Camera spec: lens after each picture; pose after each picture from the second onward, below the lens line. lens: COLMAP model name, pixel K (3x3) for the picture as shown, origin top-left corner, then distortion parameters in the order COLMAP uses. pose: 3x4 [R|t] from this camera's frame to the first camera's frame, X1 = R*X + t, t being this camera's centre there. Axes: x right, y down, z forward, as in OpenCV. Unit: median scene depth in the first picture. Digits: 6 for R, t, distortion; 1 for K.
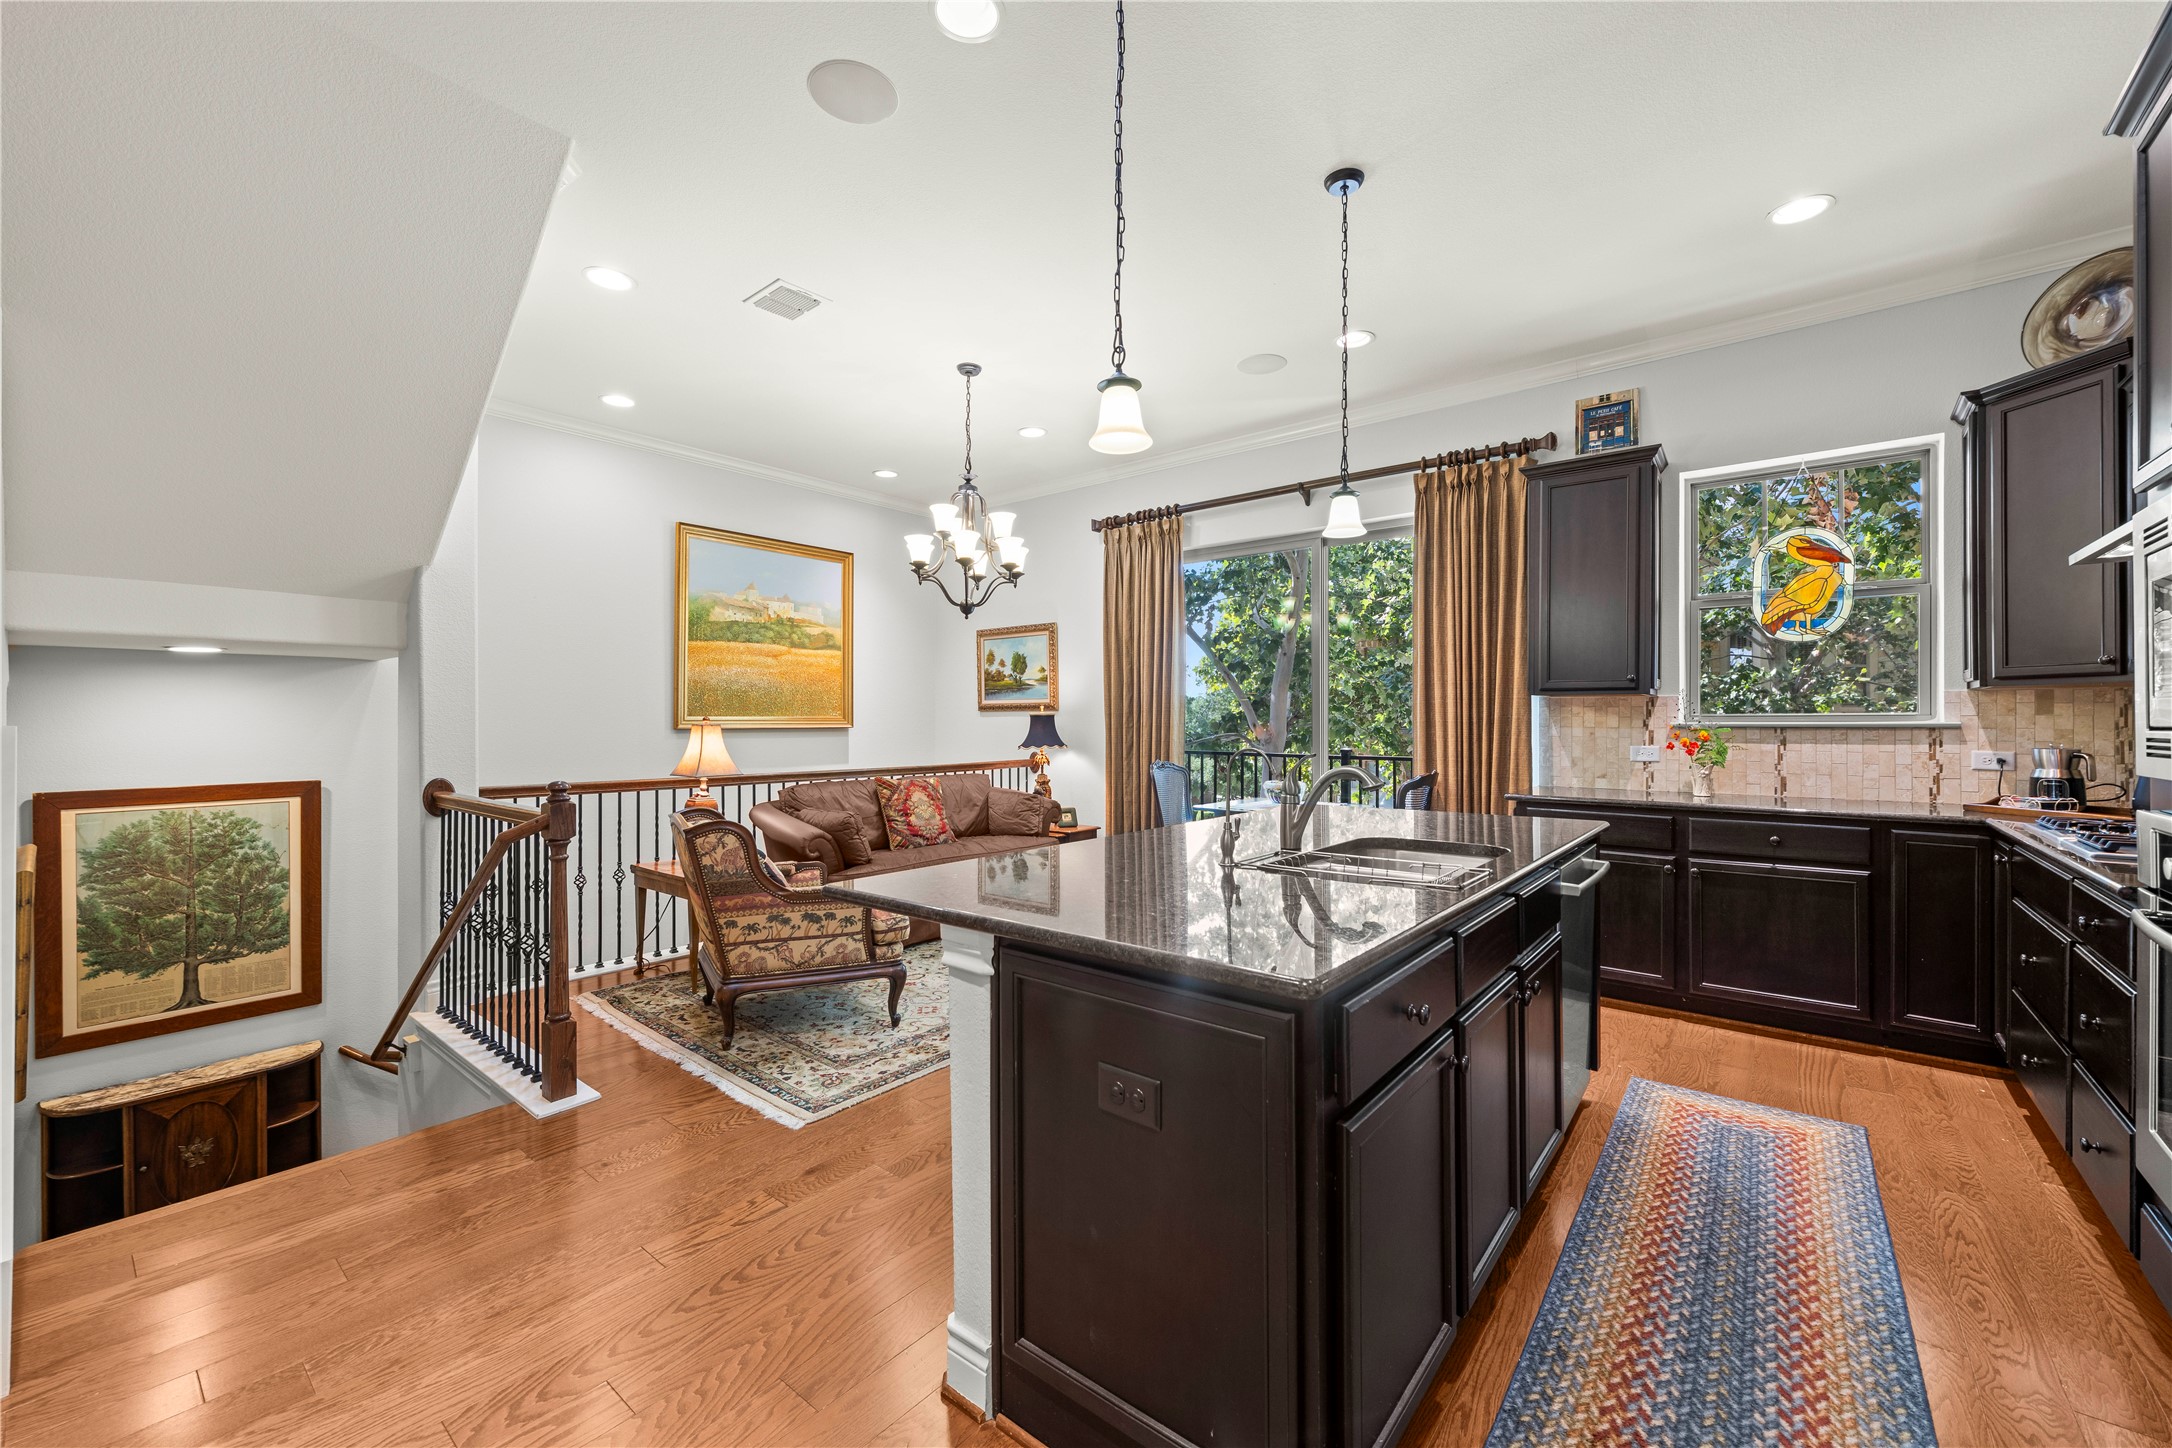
lens RADIAL K [[857.1, 0, 1095.9], [0, 857.1, 715.5], [0, 0, 1]] dist [0.000090, -0.000519]
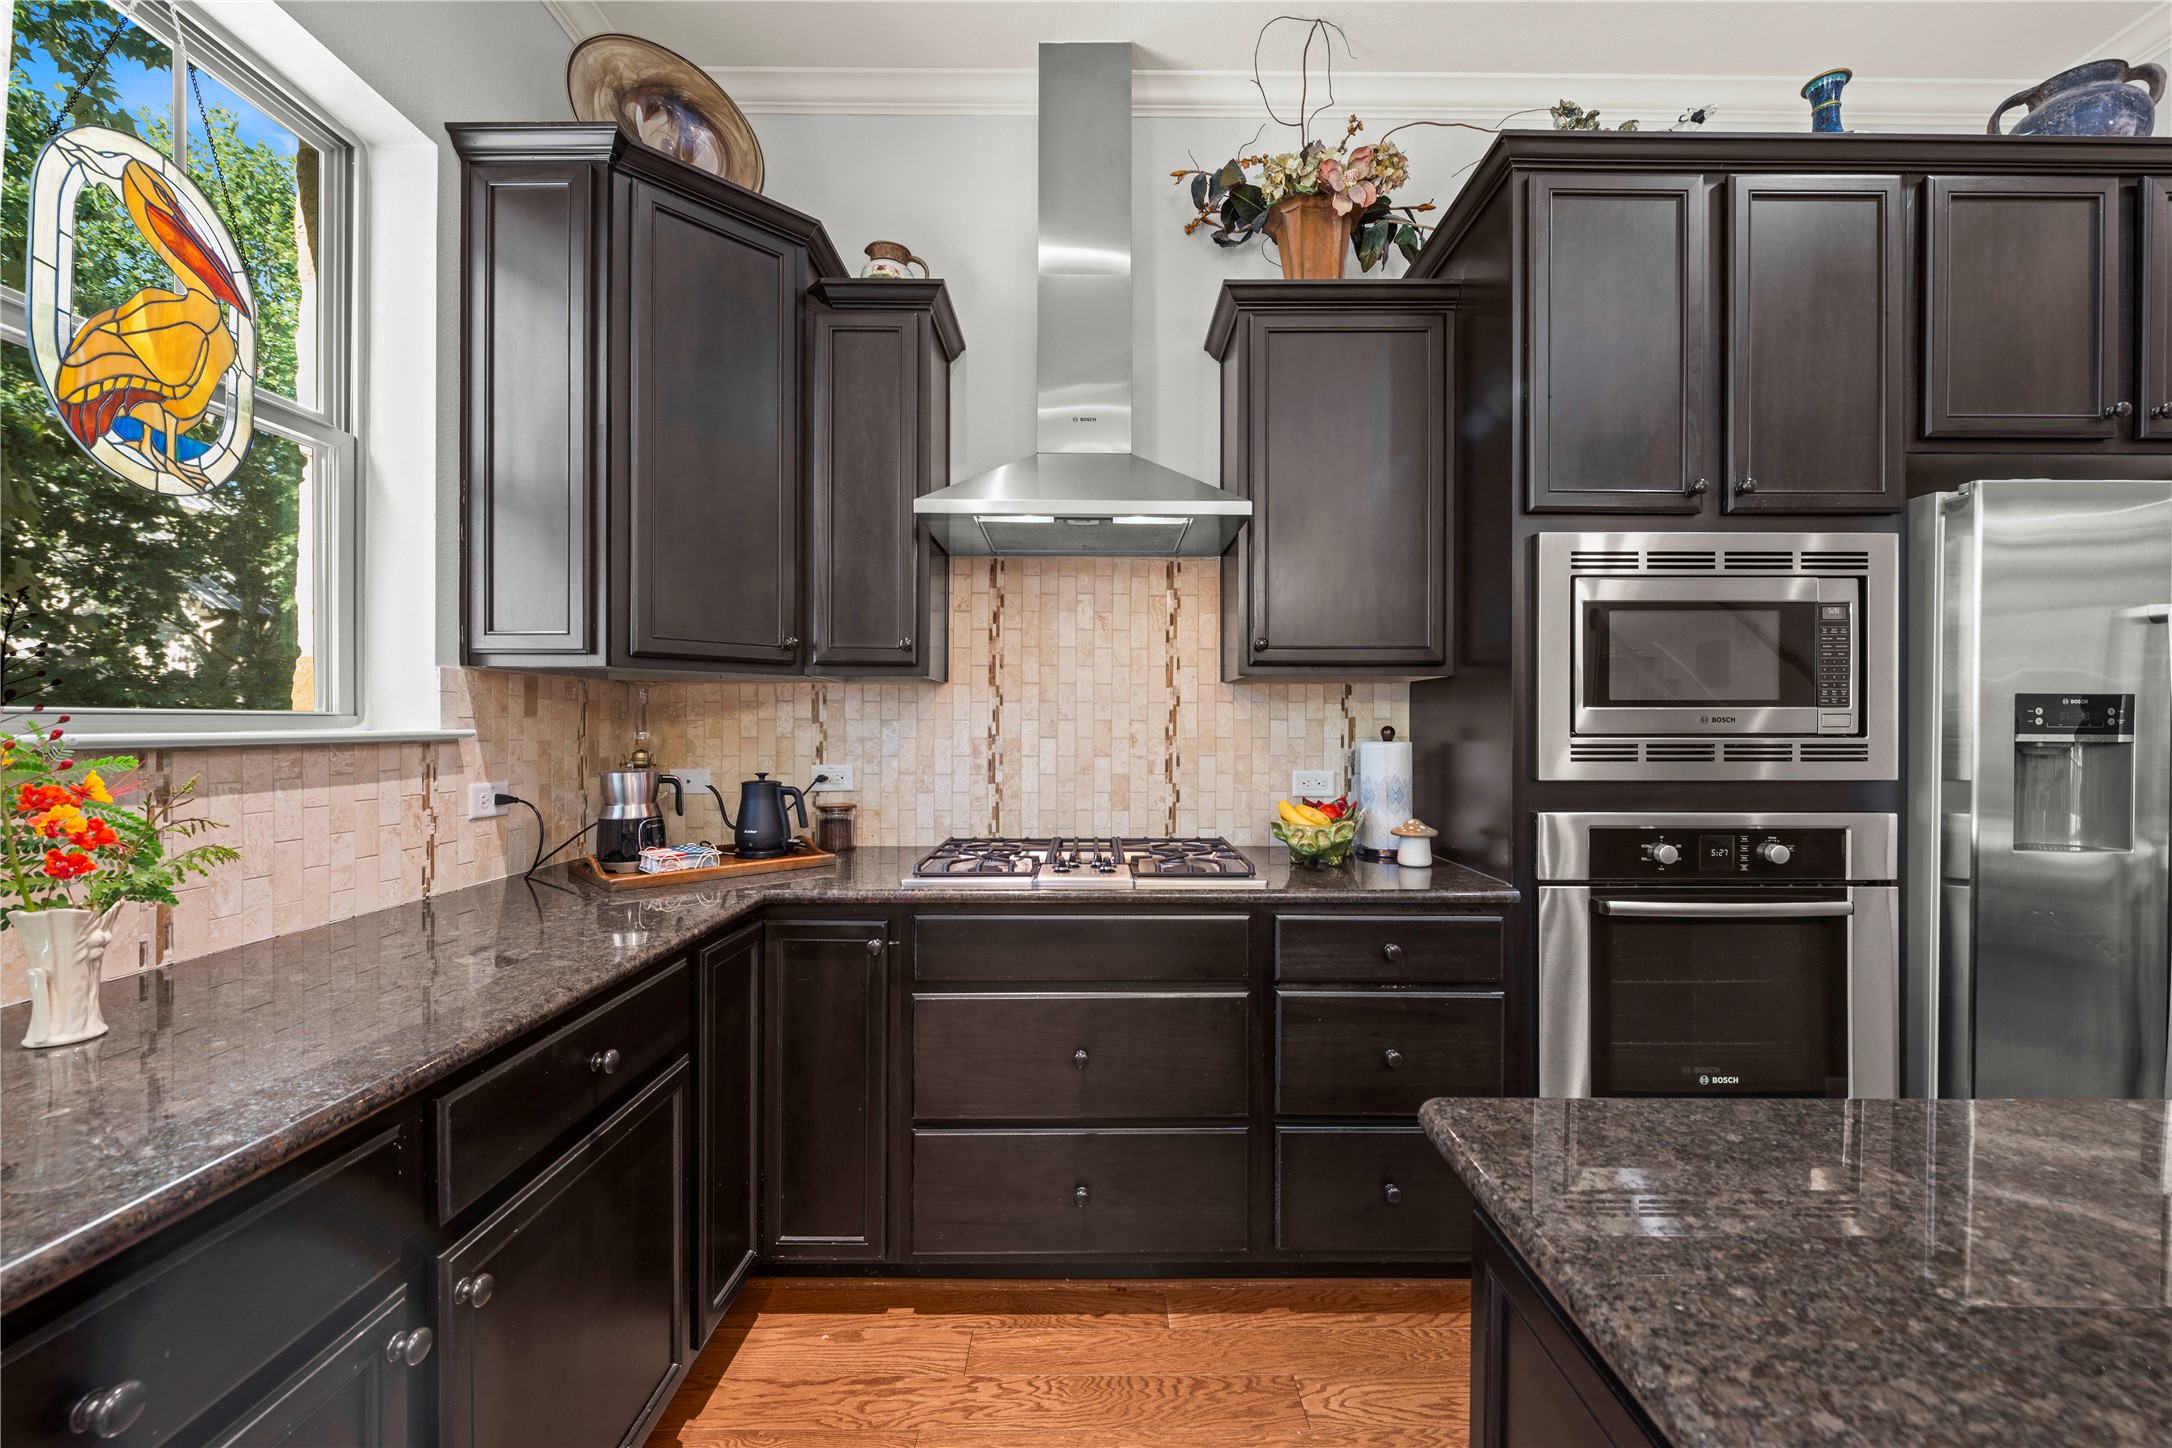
lens RADIAL K [[857.1, 0, 1086.8], [0, 857.1, 728.2], [0, 0, 1]] dist [0.000090, -0.000519]
pose [[-0.631688, -0.005016, 0.775206, 0.310871], [-0.006016, 0.999981, 0.001568, 0.003073], [-0.775199, -0.003674, -0.631706, 0.861691]]
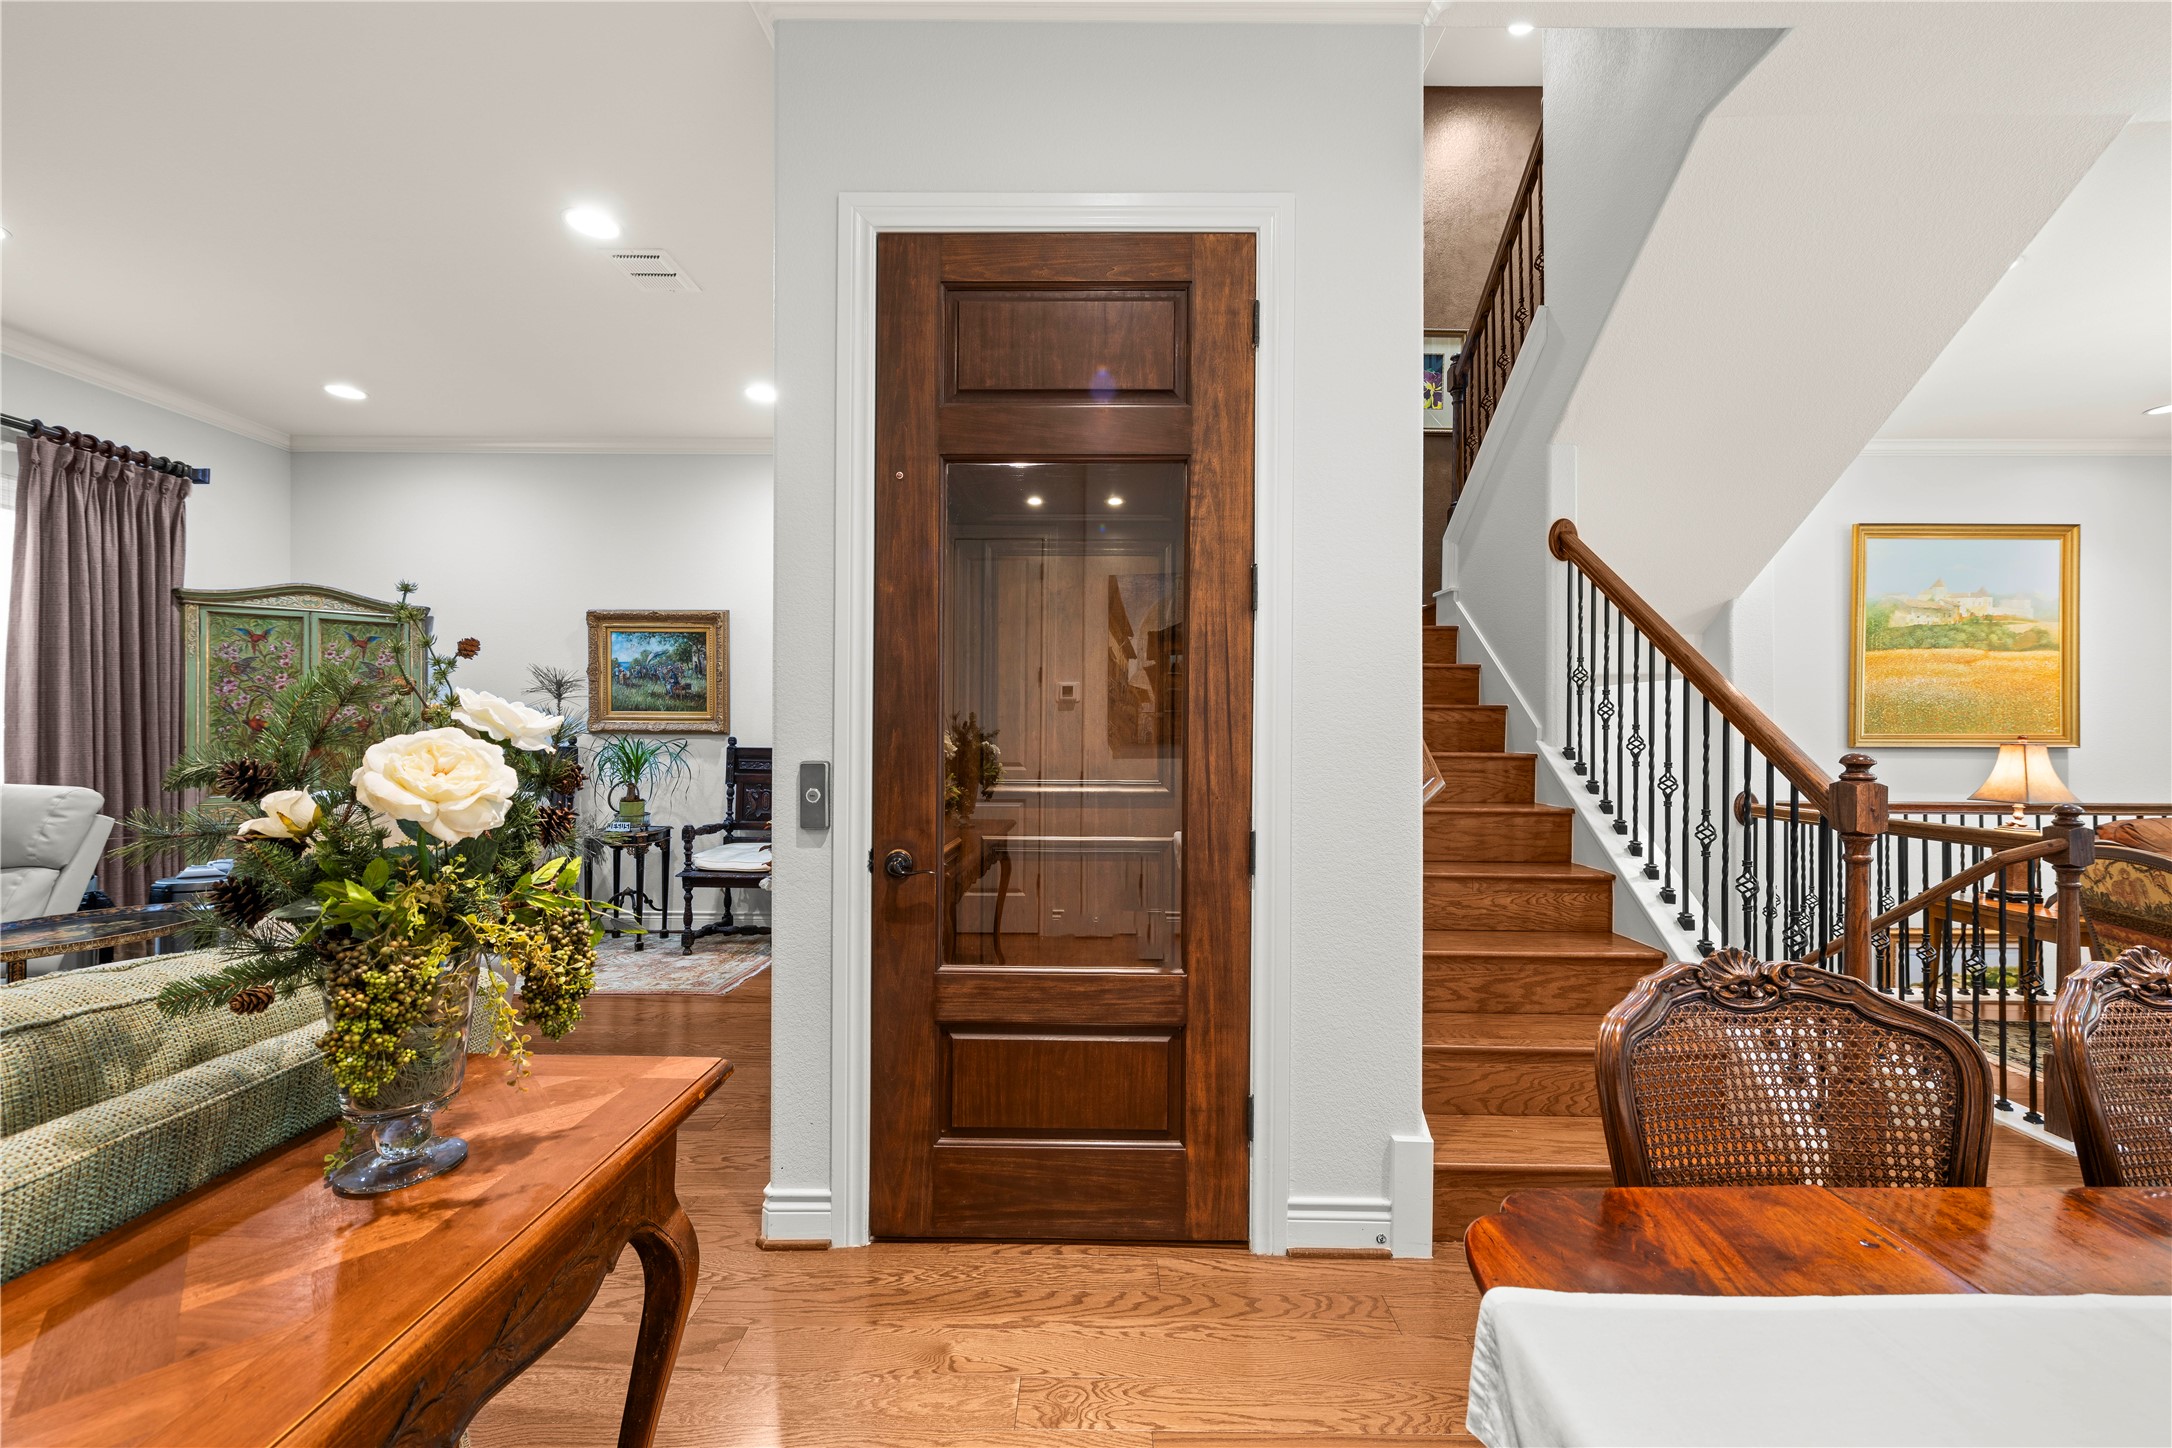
lens RADIAL K [[857.1, 0, 1100.3], [0, 857.1, 729.1], [0, 0, 1]] dist [0.000090, -0.000519]
pose [[0.625469, -0.002687, -0.780244, -0.376501], [0.001384, 0.999996, -0.002335, -0.003812], [0.780248, 0.000381, 0.625470, -0.290523]]
